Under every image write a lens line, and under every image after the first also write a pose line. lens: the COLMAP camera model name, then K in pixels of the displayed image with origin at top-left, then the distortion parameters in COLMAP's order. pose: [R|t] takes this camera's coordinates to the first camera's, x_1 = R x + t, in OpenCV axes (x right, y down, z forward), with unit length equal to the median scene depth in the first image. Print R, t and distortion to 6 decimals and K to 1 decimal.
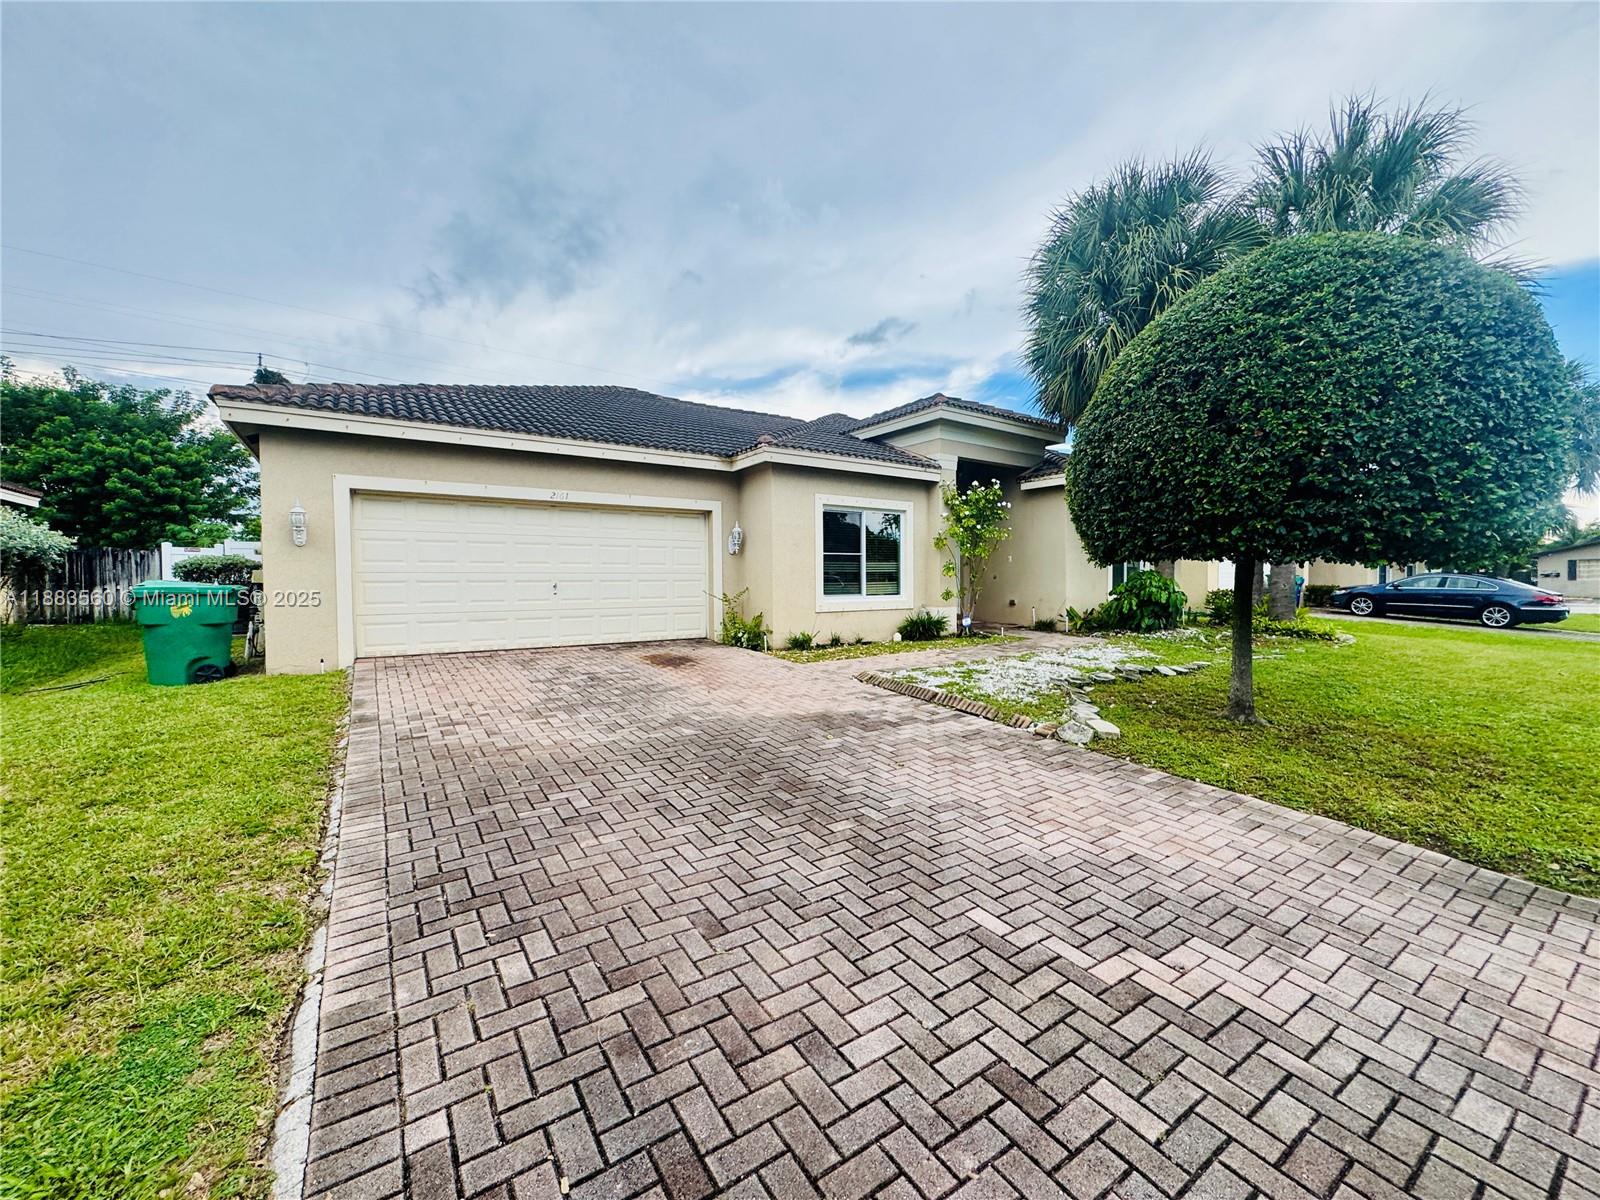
lens RADIAL K [[637.6, 0, 800.0], [0, 637.6, 600.0], [0, 0, 1]] dist [0.000368, 0.000342]
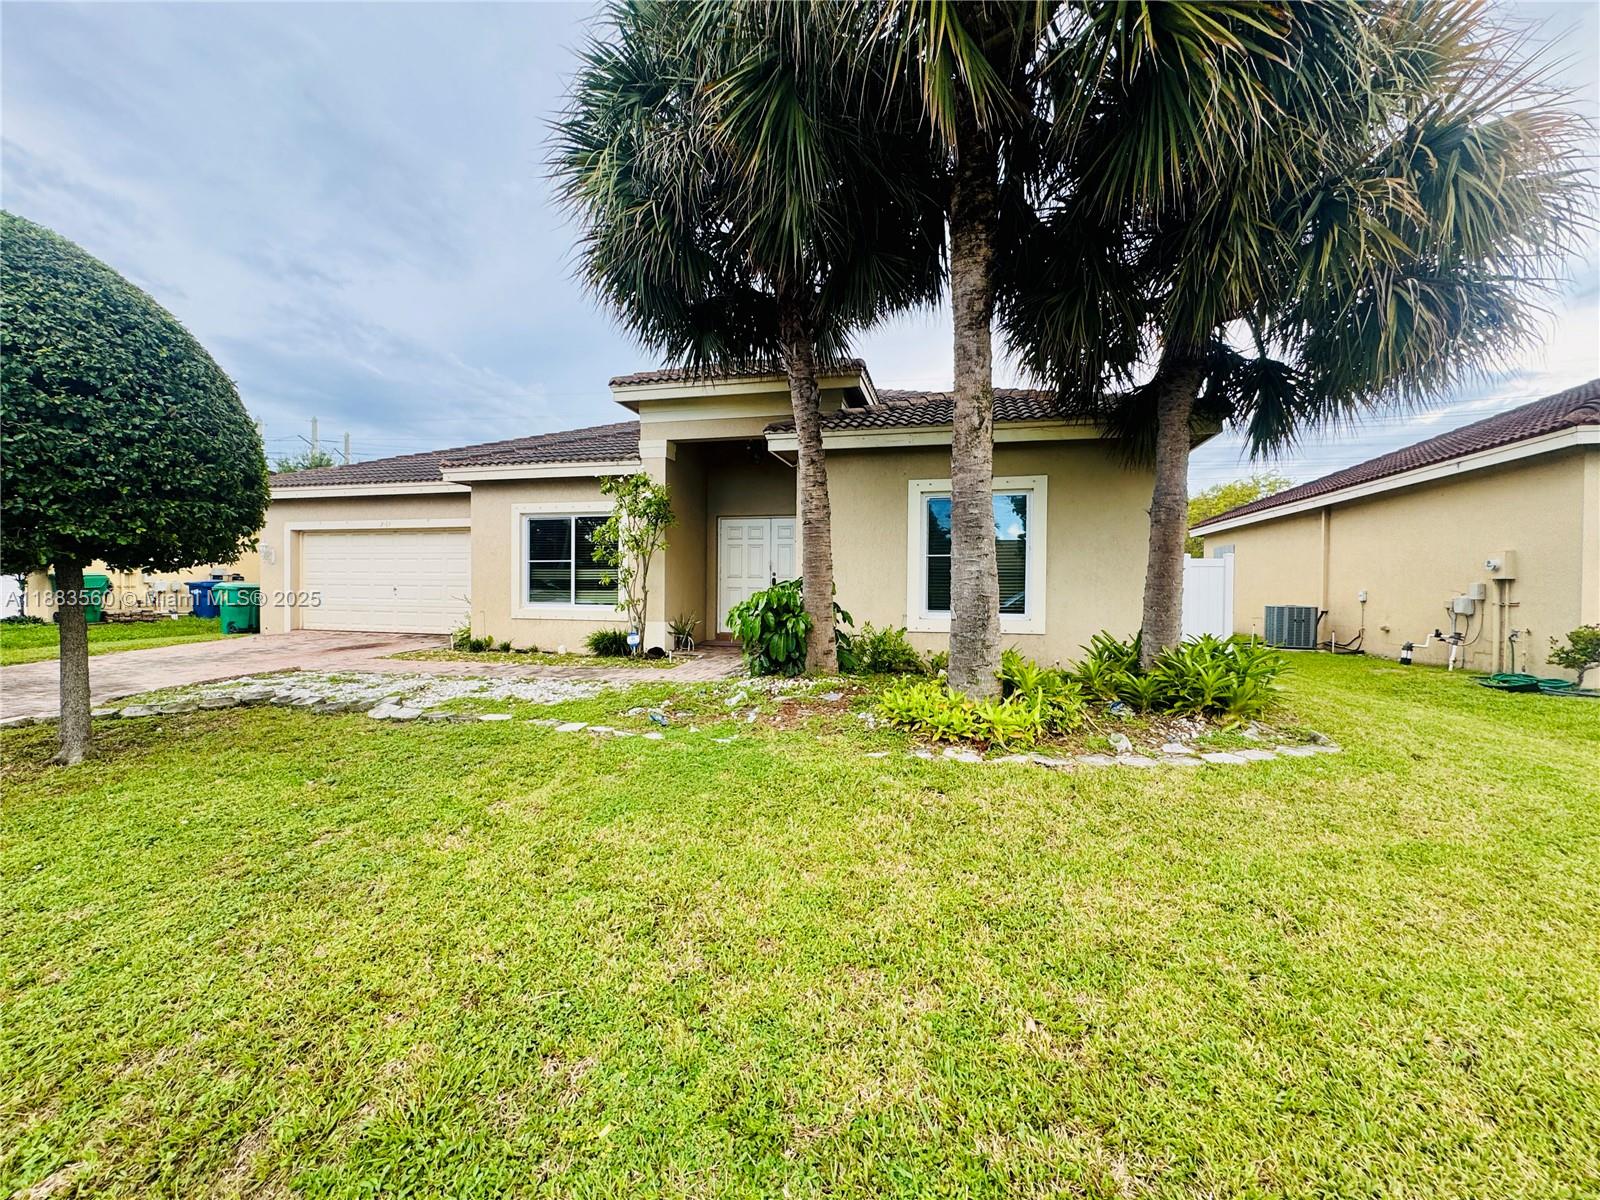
lens RADIAL K [[637.6, 0, 800.0], [0, 637.6, 600.0], [0, 0, 1]] dist [0.000368, 0.000342]
pose [[0.680390, 0.025261, -0.732414, 1.071127], [-0.034659, 0.999397, 0.002272, -0.028380], [0.732030, 0.023839, 0.680855, 0.612154]]
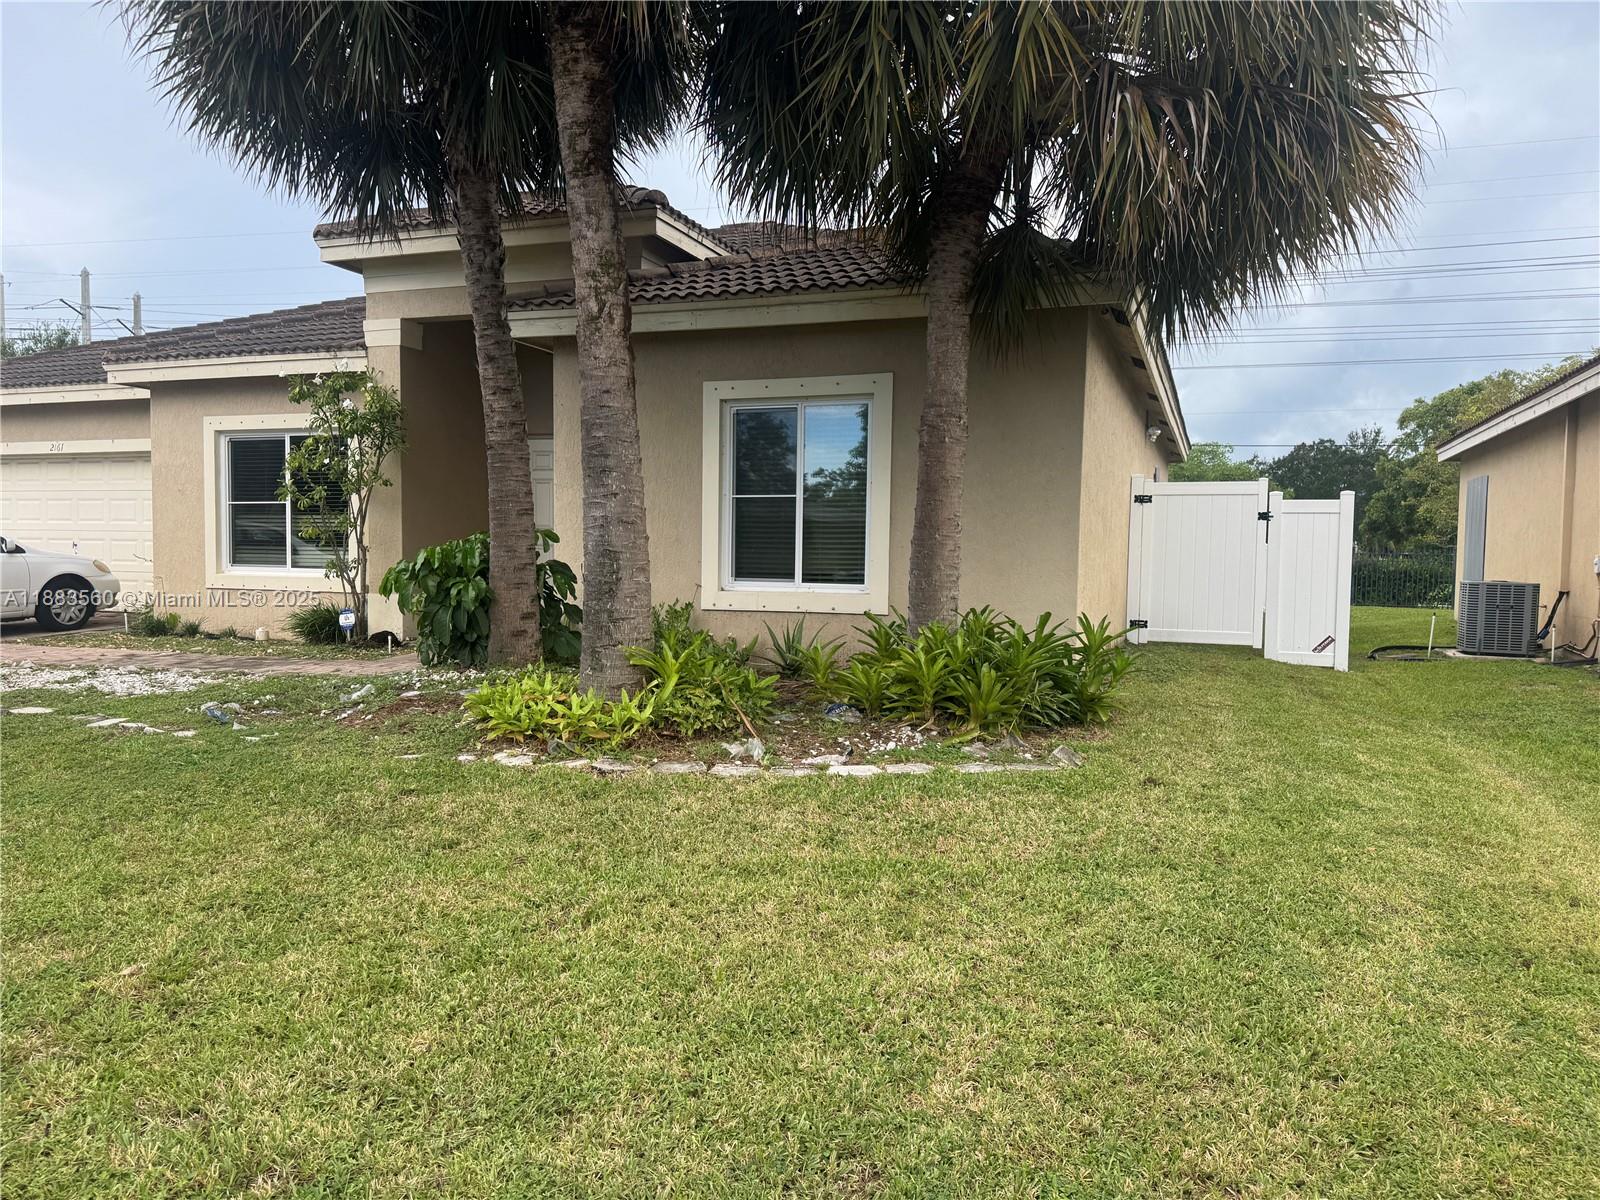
lens RADIAL K [[1104.3, 0, 791.1], [0, 1104.3, 619.9], [0, 0, 1]] dist [0.089533, -0.136515]
pose [[0.597428, 0.063533, -0.799402, 1.349449], [-0.042806, 0.997962, 0.047323, -0.029983], [0.800779, 0.005947, 0.598930, 0.750464]]
